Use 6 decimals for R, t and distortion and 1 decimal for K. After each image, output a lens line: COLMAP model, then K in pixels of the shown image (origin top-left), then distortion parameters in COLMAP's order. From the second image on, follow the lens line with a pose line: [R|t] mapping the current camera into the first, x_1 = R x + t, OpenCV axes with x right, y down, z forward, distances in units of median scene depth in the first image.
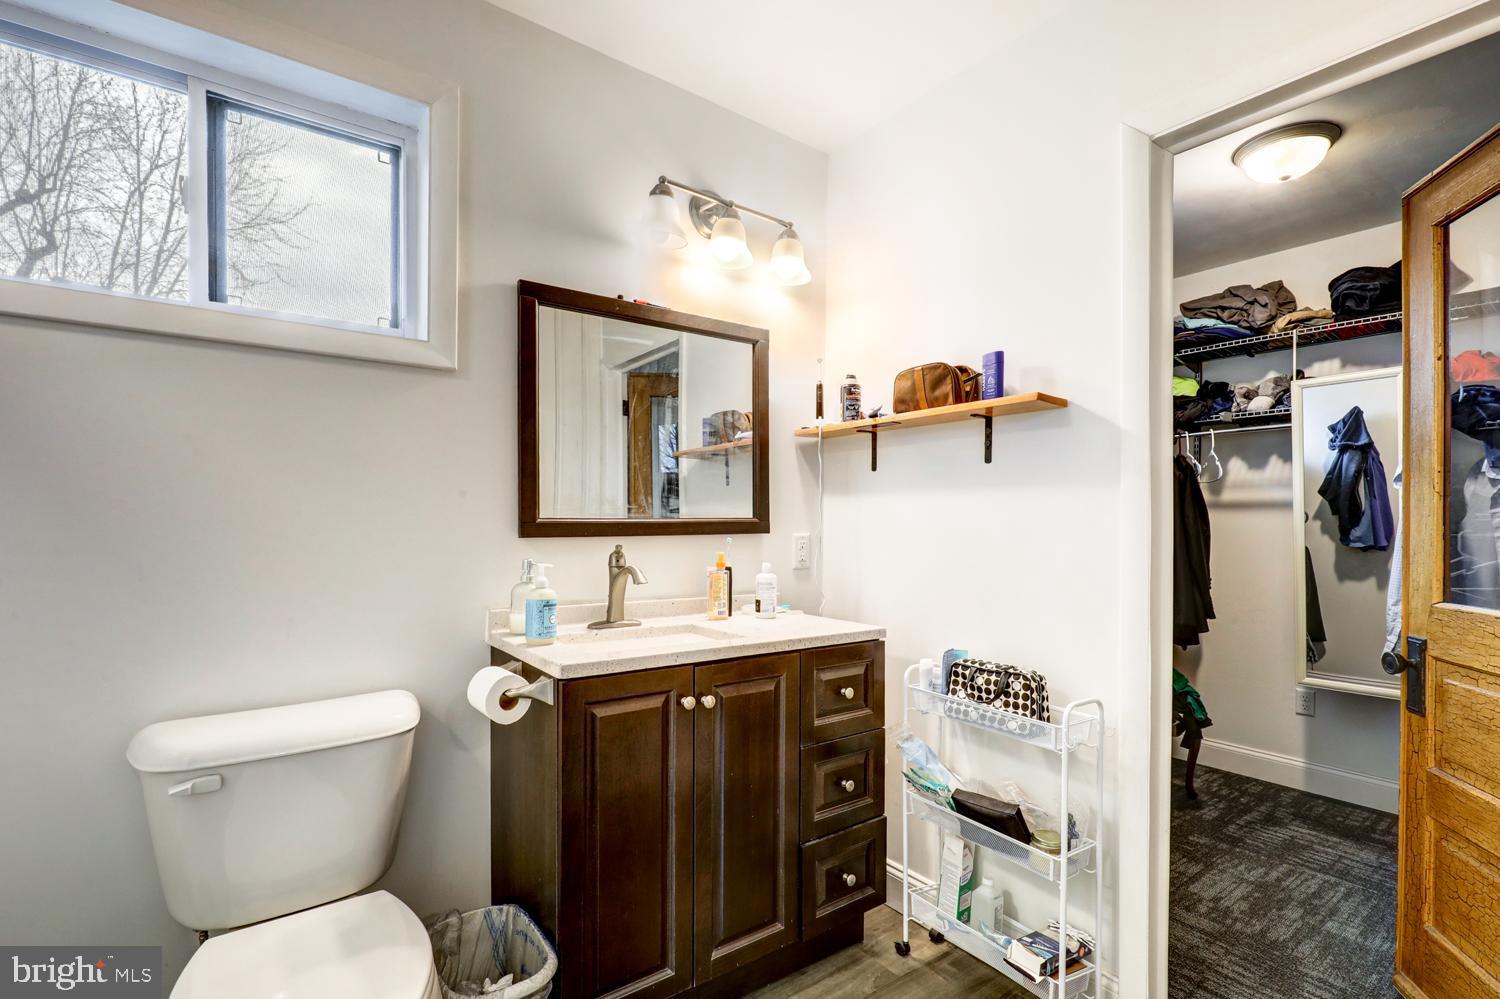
lens RADIAL K [[693.2, 0, 749.9], [0, 693.2, 528.4], [0, 0, 1]] dist [0.001894, 0.000142]
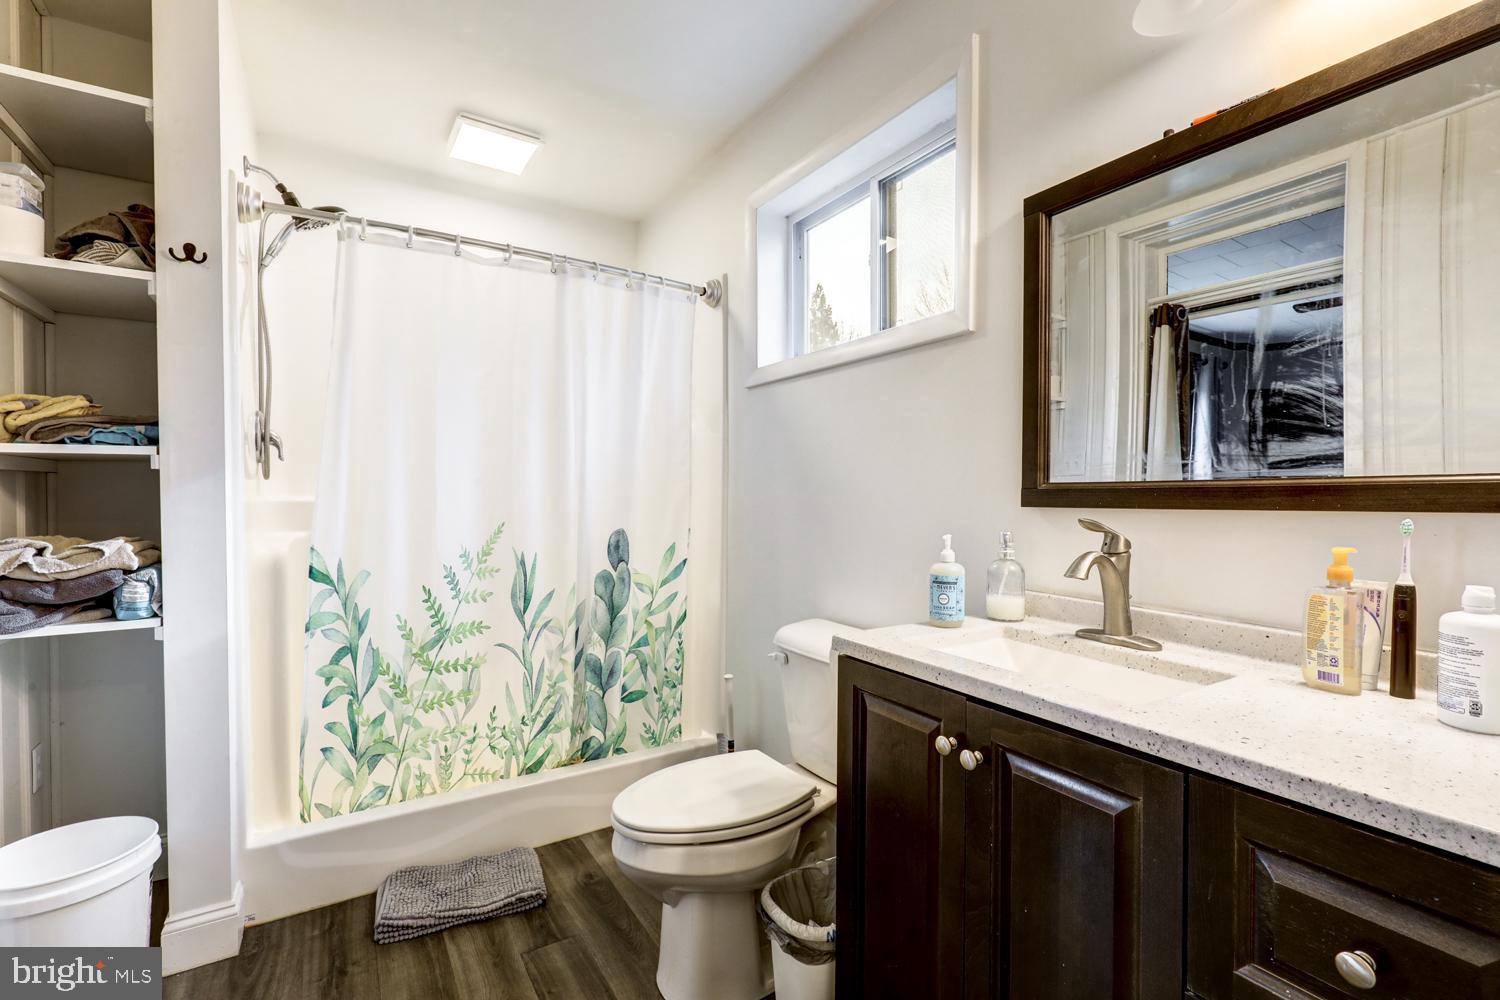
lens RADIAL K [[680.9, 0, 752.3], [0, 680.9, 503.5], [0, 0, 1]] dist [-0.000869, -0.000192]
pose [[-0.091511, 0.011644, -0.995736, 0.520011], [-0.009227, 0.999879, 0.012540, 0.002526], [0.995761, 0.010335, -0.091393, 0.742975]]
